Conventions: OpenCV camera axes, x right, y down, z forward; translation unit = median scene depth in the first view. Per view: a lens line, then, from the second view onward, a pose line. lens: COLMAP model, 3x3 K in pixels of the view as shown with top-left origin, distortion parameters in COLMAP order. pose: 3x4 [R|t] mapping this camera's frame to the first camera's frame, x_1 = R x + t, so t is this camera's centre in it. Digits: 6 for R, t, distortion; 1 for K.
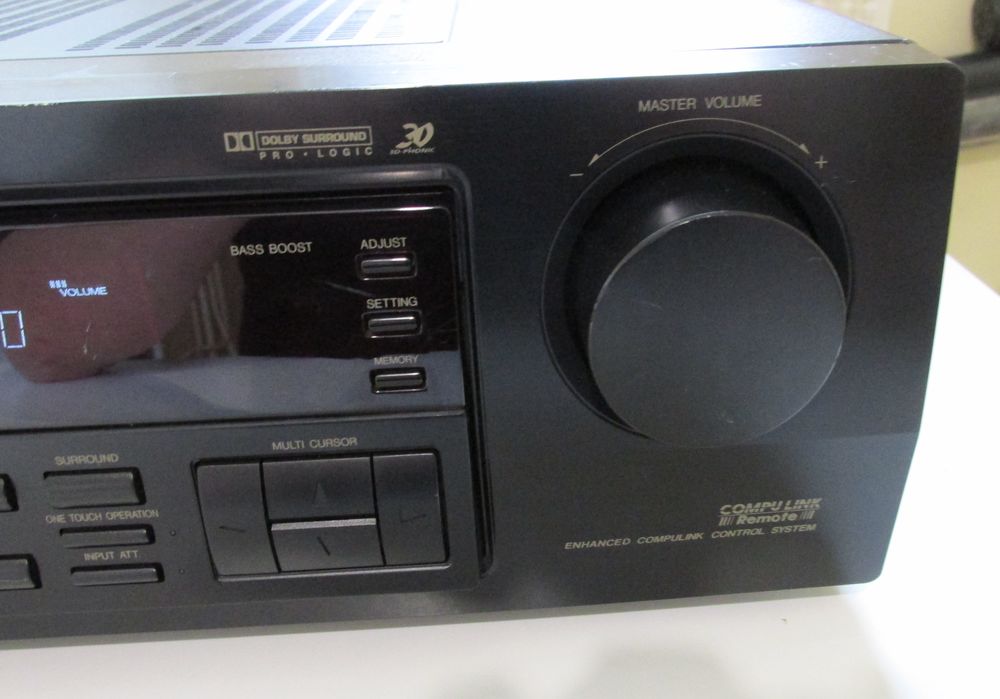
lens RADIAL K [[1008.9, 0, 501.2], [0, 1008.9, 347.1], [0, 0, 1]] dist [-0.019391, 0.000000]
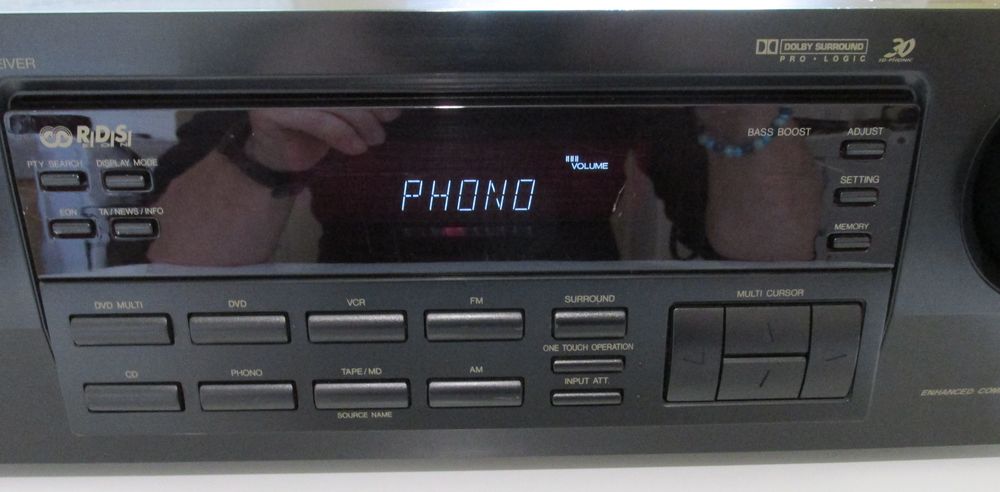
lens RADIAL K [[873.6, 0, 500.6], [0, 873.6, 249.1], [0, 0, 1]] dist [0.002499, -0.014981]
pose [[0.999298, 0.037454, 0.000099, -0.583228], [-0.037394, 0.997839, -0.054026, 0.125227], [-0.002122, 0.053984, 0.998540, -0.098297]]
